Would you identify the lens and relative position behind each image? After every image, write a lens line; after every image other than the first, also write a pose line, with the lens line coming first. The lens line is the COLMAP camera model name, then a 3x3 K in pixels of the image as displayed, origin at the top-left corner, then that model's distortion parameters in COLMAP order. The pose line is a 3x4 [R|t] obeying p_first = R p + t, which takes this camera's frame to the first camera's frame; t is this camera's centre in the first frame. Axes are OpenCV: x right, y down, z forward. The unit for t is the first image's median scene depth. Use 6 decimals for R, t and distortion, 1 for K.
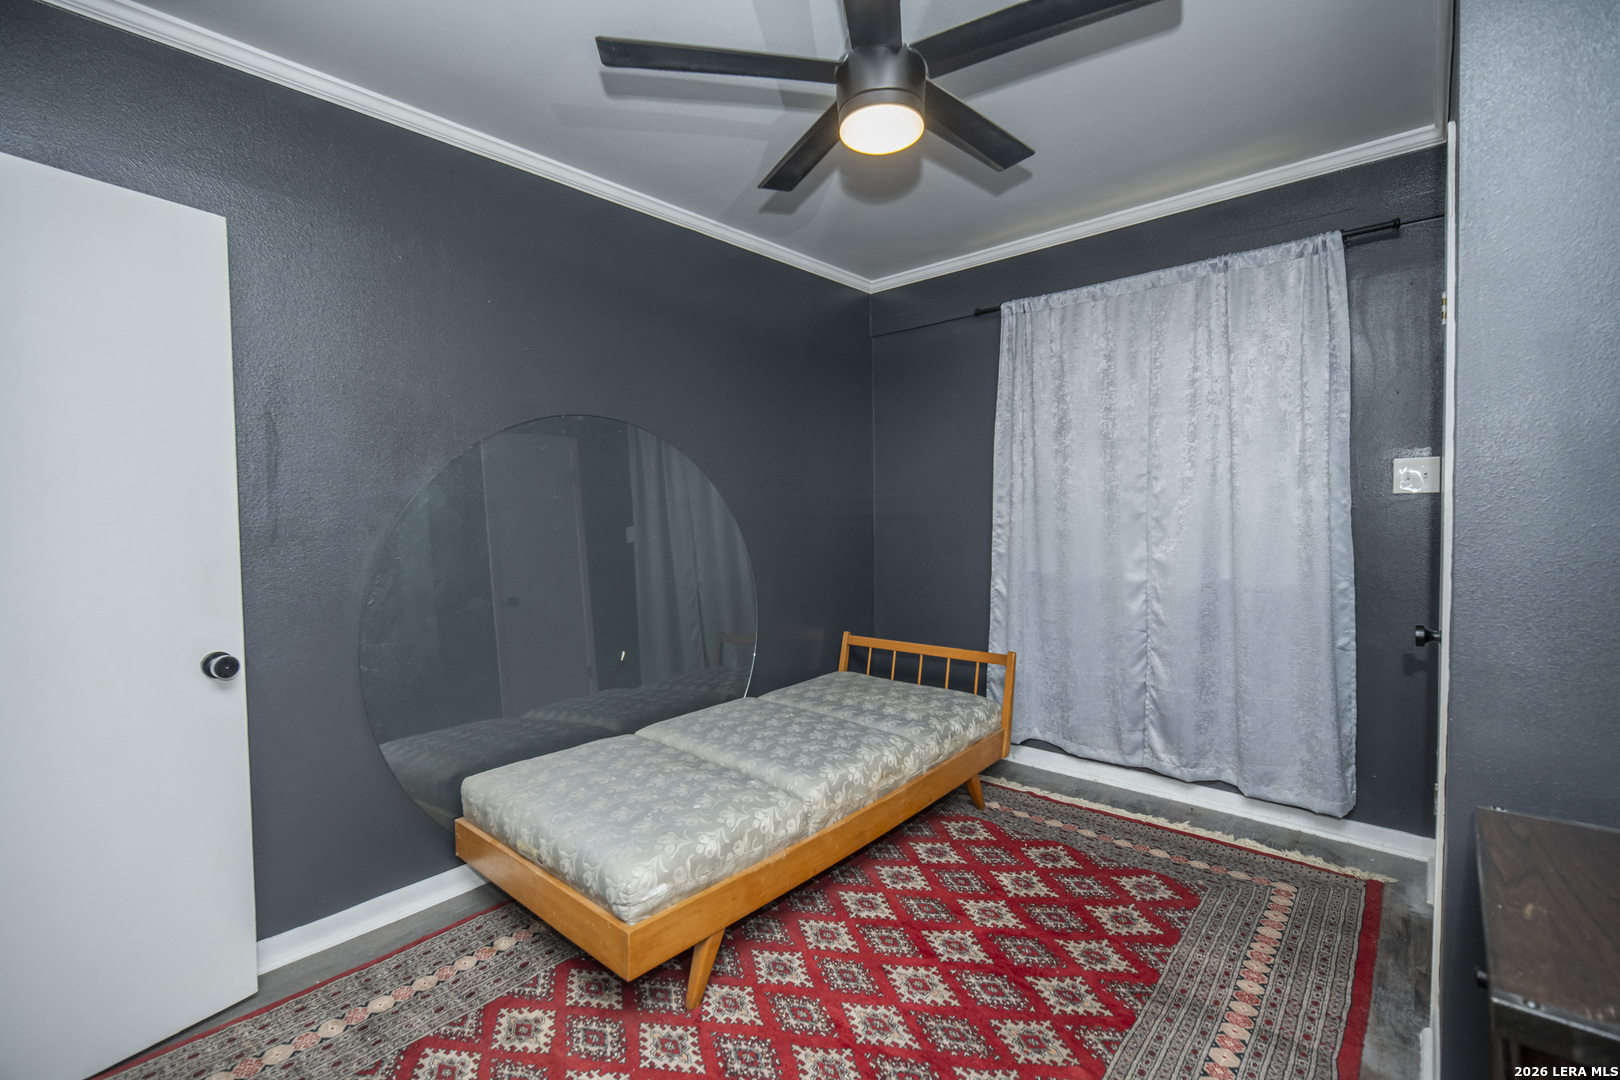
lens RADIAL K [[704.6, 0, 817.3], [0, 704.6, 534.3], [0, 0, 1]] dist [-0.008609, -0.001632]
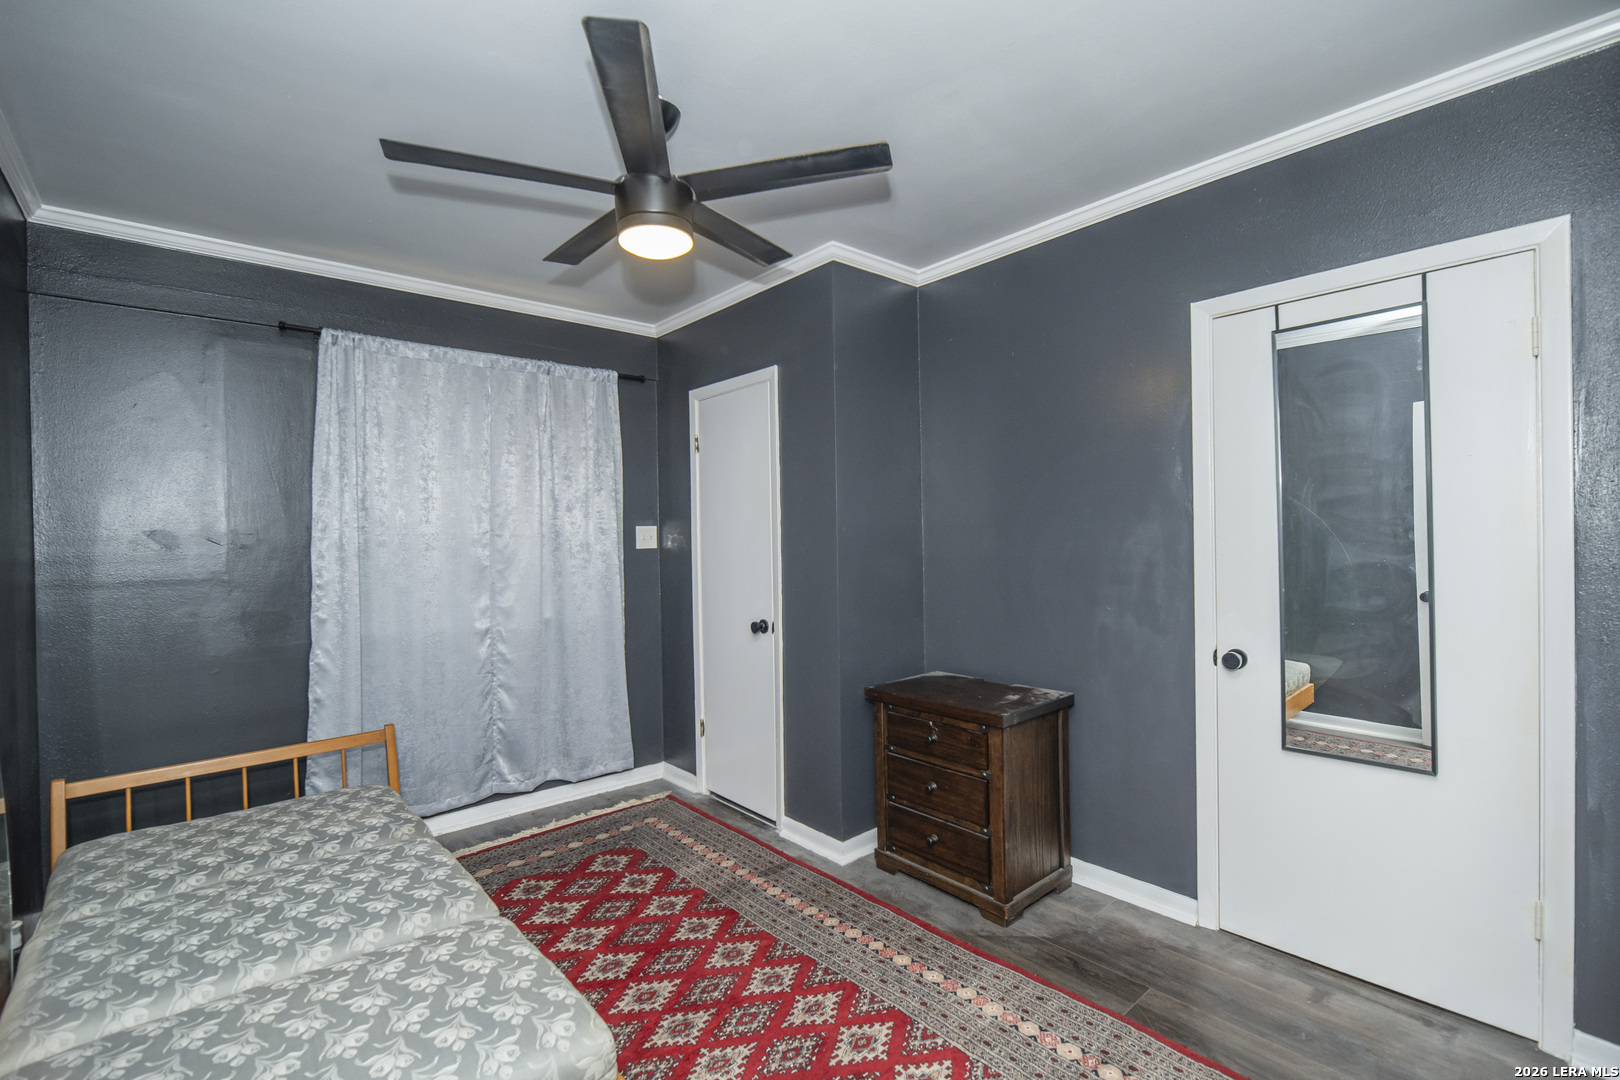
lens RADIAL K [[704.6, 0, 817.2], [0, 704.6, 539.3], [0, 0, 1]] dist [-0.008609, -0.001632]
pose [[0.131398, 0.004263, 0.991321, -0.633249], [0.049470, 0.998717, -0.010852, -0.038729], [-0.990095, 0.050466, 0.131018, 0.376008]]
